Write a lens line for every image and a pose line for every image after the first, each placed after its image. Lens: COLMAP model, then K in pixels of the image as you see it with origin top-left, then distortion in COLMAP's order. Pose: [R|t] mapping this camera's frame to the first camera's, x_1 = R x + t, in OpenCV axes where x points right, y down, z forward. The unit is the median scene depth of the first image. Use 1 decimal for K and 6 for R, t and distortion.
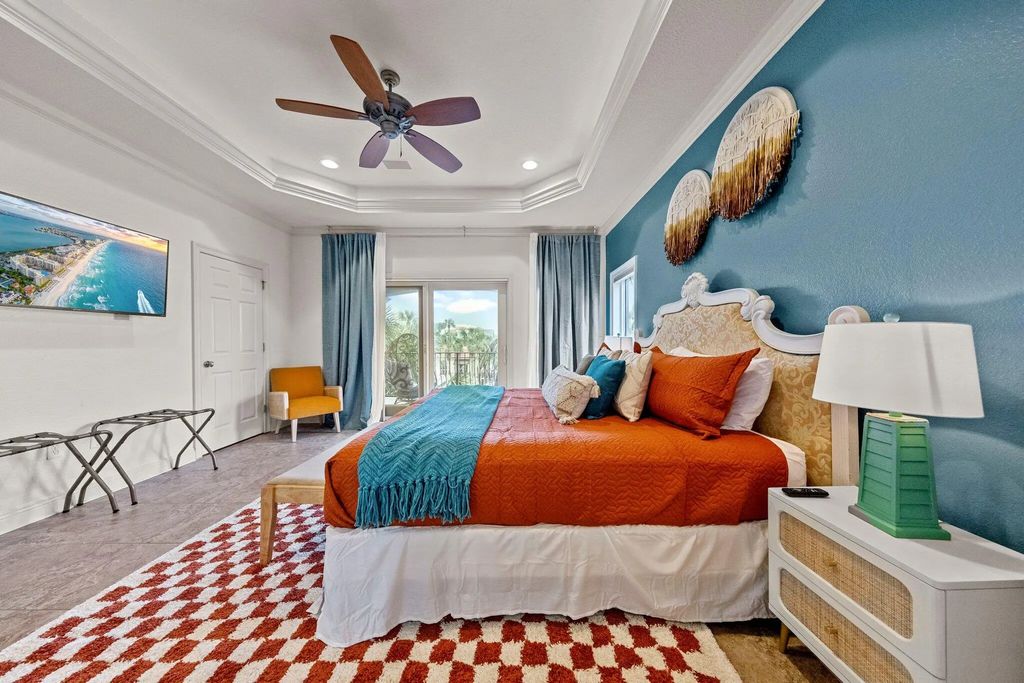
lens RADIAL K [[349.5, 0, 517.6], [0, 349.5, 342.8], [0, 0, 1]] dist [0.007603, -0.000242]
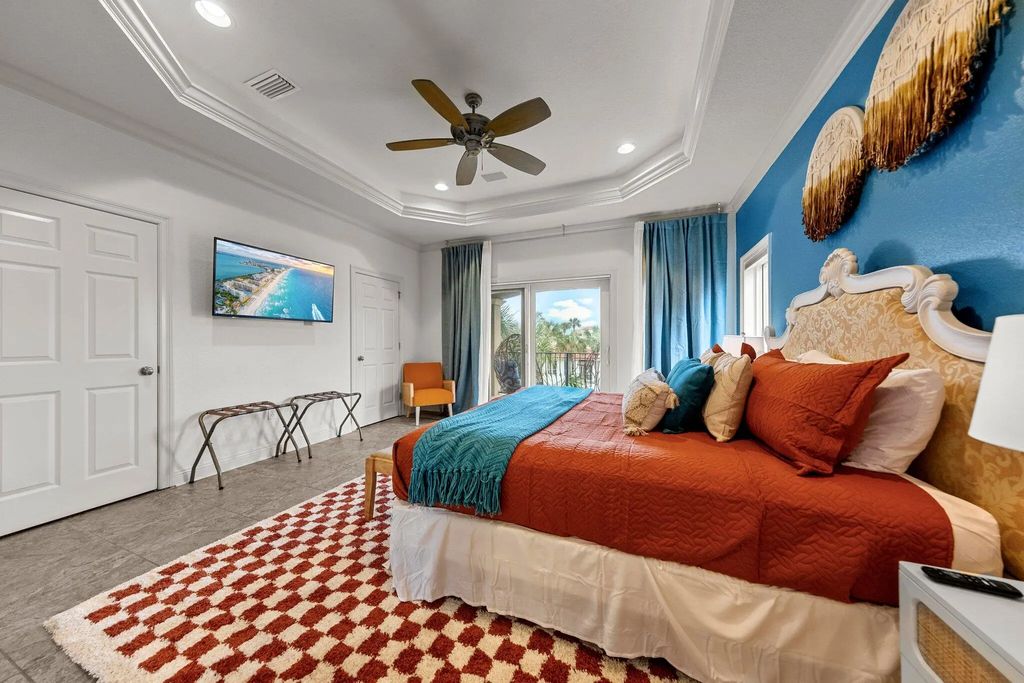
lens RADIAL K [[351.8, 0, 492.8], [0, 351.8, 340.7], [0, 0, 1]] dist [0.012266, -0.001812]
pose [[0.911547, 0.002488, -0.411189, 0.172946], [-0.004740, 0.999979, -0.004458, -0.001800], [0.411169, 0.006012, 0.911539, 0.031753]]
